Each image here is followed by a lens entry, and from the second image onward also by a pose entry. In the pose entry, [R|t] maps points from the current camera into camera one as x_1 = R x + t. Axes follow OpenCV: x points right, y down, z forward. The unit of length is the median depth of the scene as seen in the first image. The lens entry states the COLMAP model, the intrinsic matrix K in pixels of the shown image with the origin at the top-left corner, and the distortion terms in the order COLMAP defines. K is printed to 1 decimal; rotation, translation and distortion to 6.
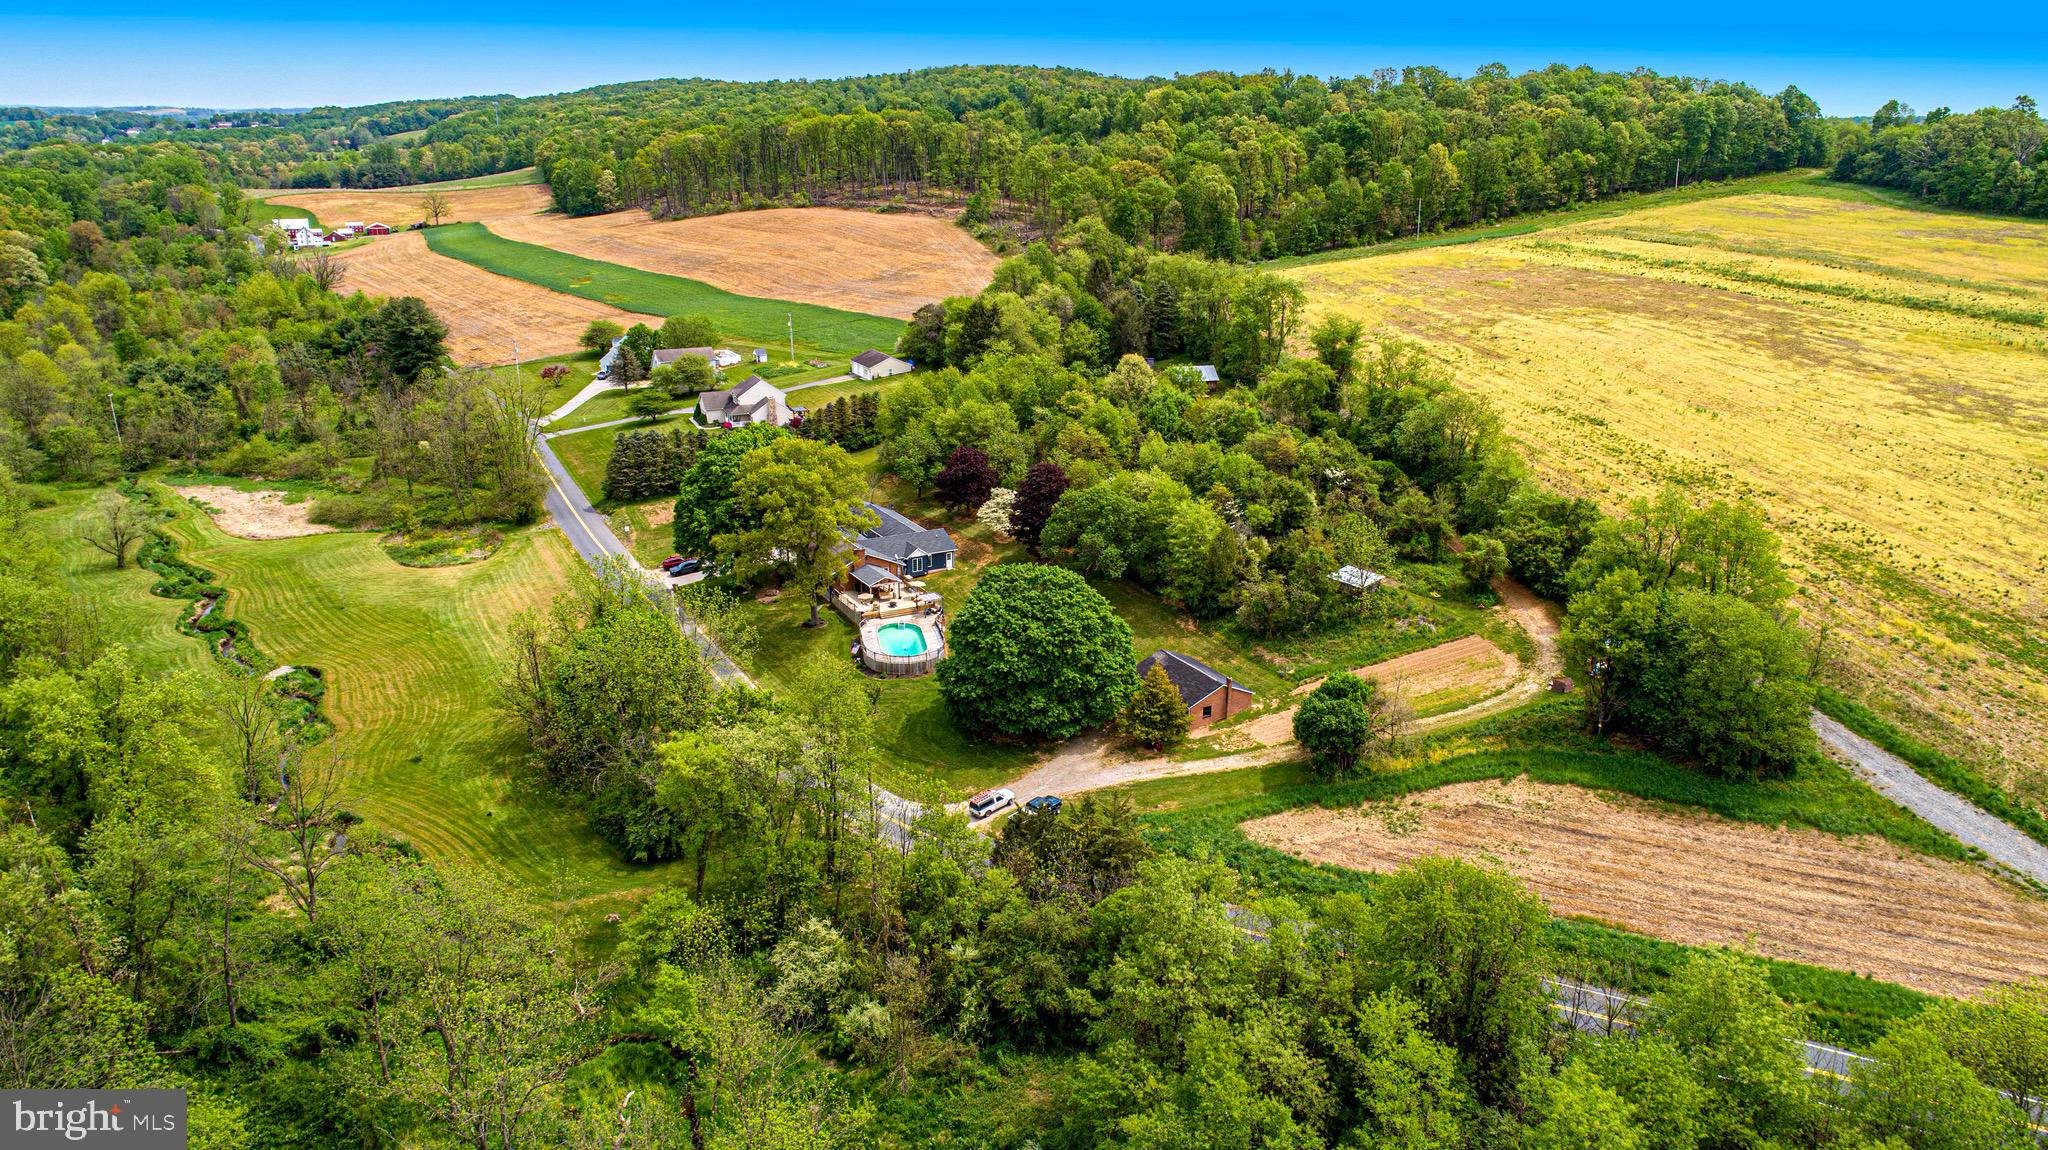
lens RADIAL K [[1391.0, 0, 1024.0], [0, 1391.0, 575.0], [0, 0, 1]] dist [-0.014774, 0.005573]
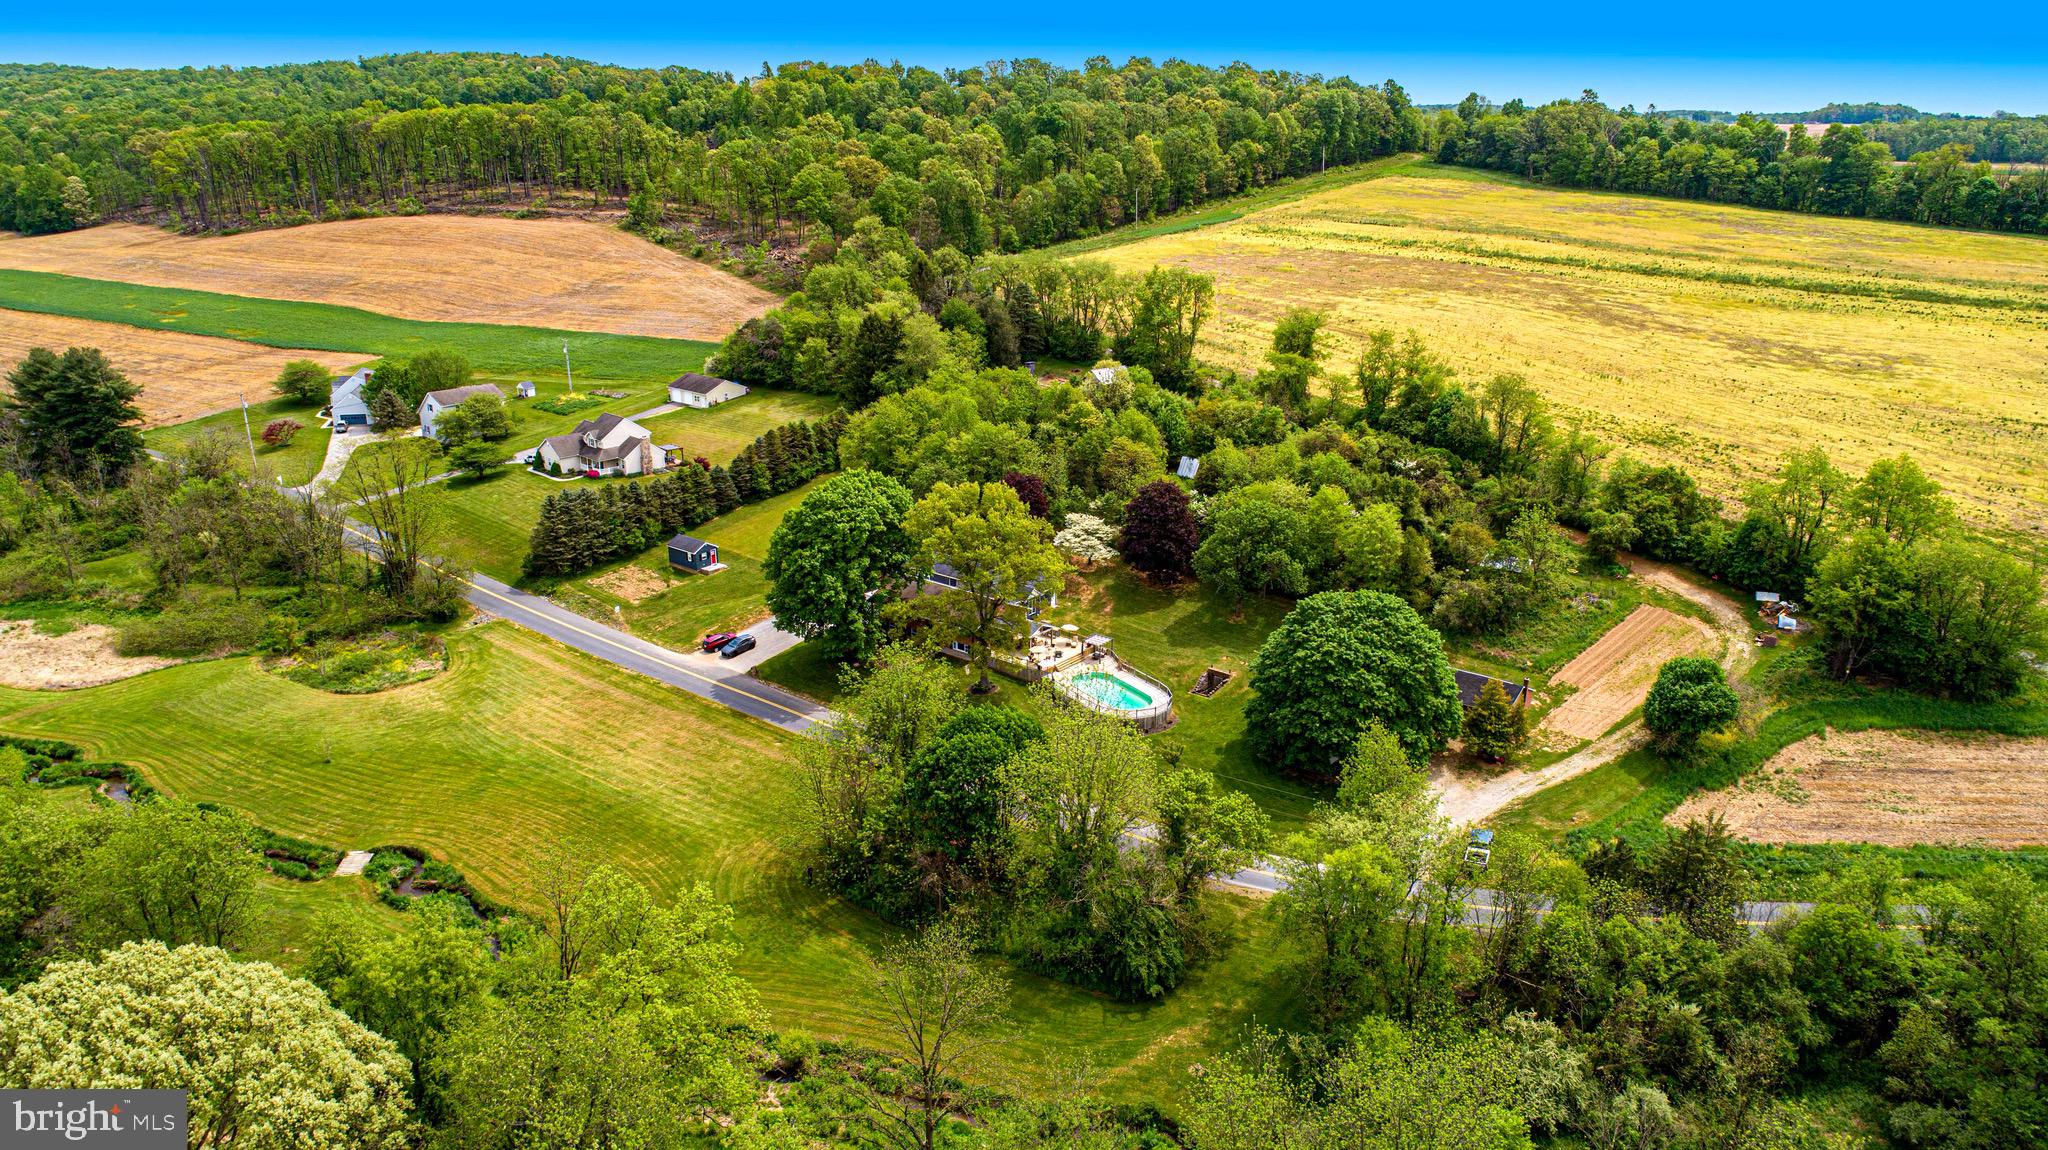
lens RADIAL K [[1391.0, 0, 1024.0], [0, 1391.0, 575.0], [0, 0, 1]] dist [-0.014774, 0.005573]
pose [[0.924681, -0.122932, 0.360352, -0.284254], [0.120459, 0.992283, 0.029407, -0.038707], [-0.361186, 0.016216, 0.932353, 0.105259]]
